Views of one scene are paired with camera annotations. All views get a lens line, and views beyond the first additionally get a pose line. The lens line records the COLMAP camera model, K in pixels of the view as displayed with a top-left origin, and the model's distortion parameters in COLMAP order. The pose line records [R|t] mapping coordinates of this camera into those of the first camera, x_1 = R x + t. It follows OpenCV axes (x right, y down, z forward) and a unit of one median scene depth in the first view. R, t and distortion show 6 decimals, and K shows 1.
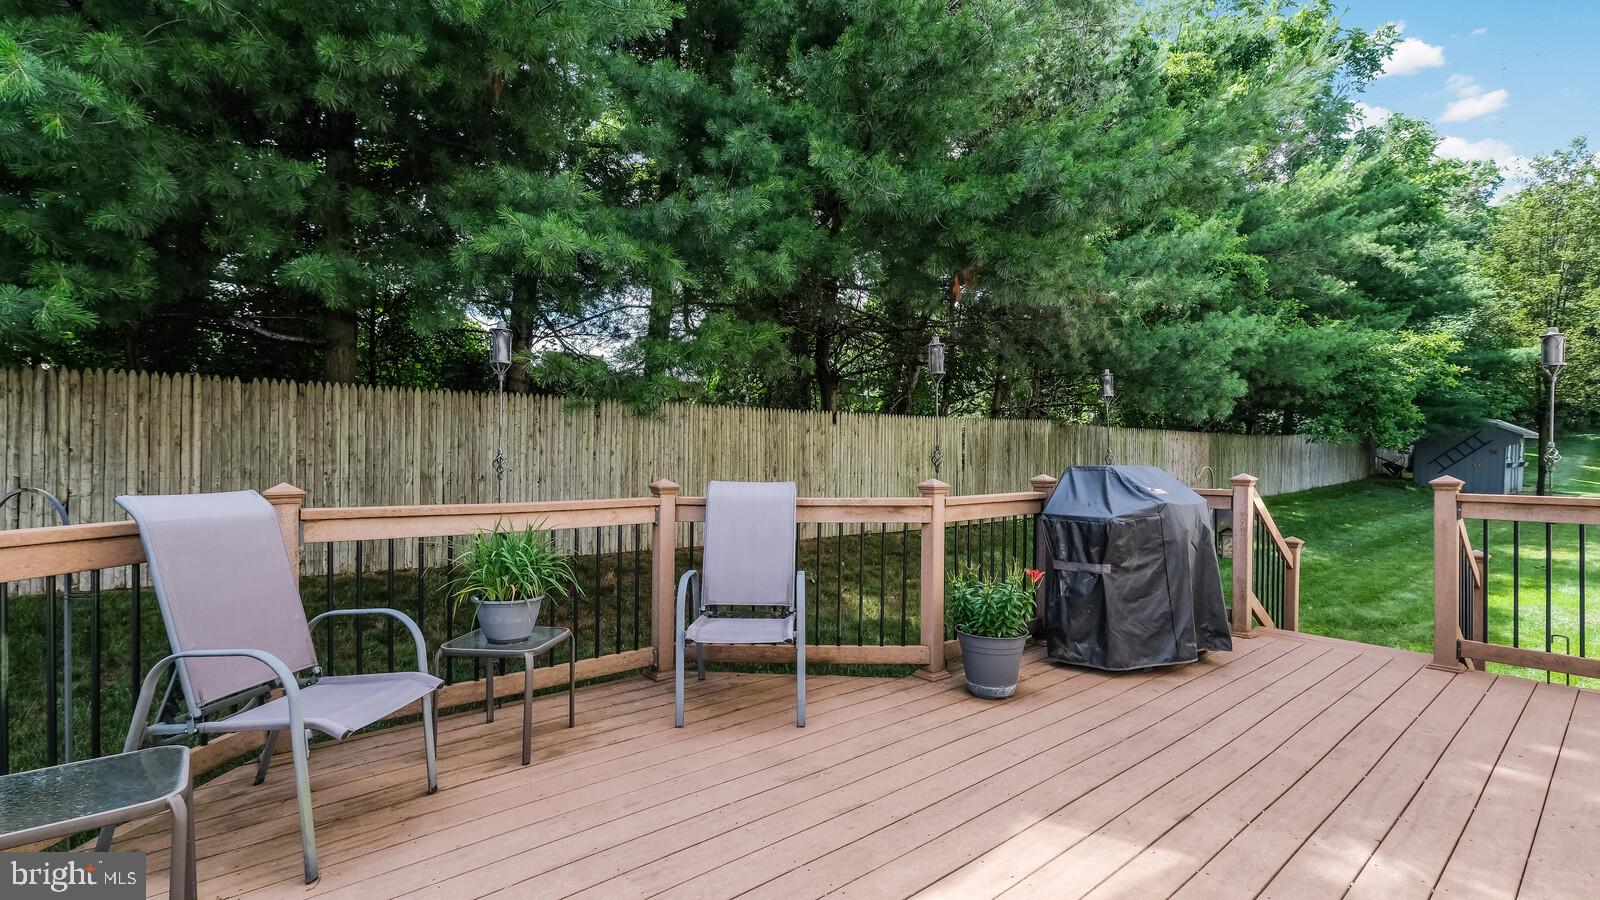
lens RADIAL K [[710.8, 0, 805.1], [0, 710.8, 446.8], [0, 0, 1]] dist [0.000564, 0.000258]
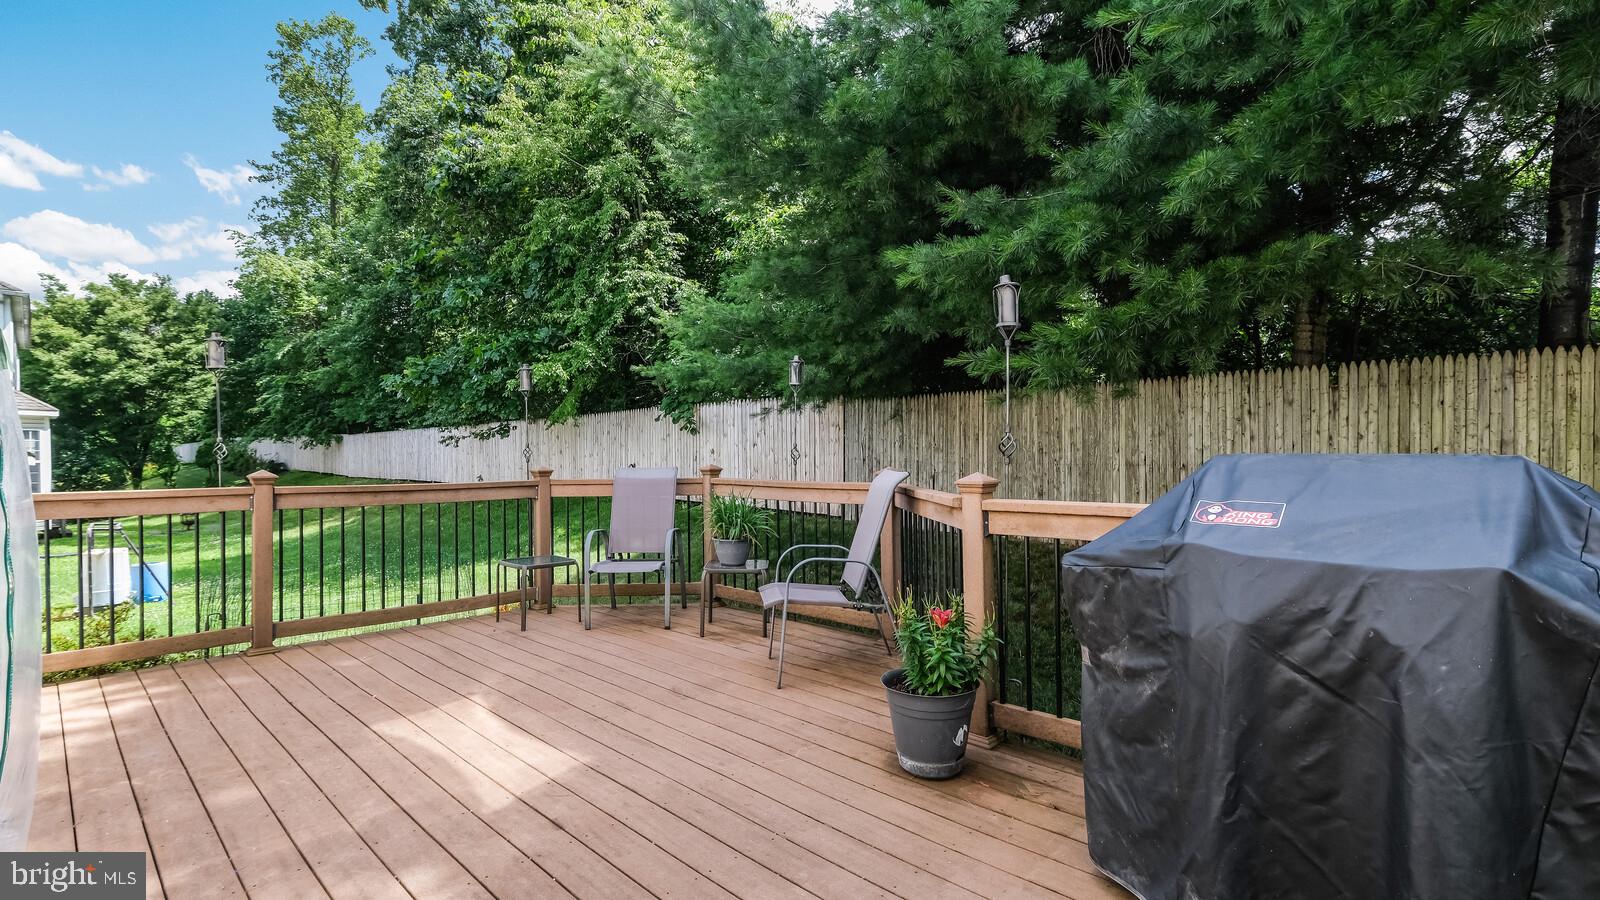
lens RADIAL K [[756.7, 0, 800.0], [0, 756.7, 450.0], [0, 0, 1]] dist [-0.001864, -0.000237]
pose [[0.092054, -0.005449, -0.995739, 1.007253], [0.026736, 0.999638, -0.002999, 0.021483], [0.995395, -0.026346, 0.092167, 0.796679]]
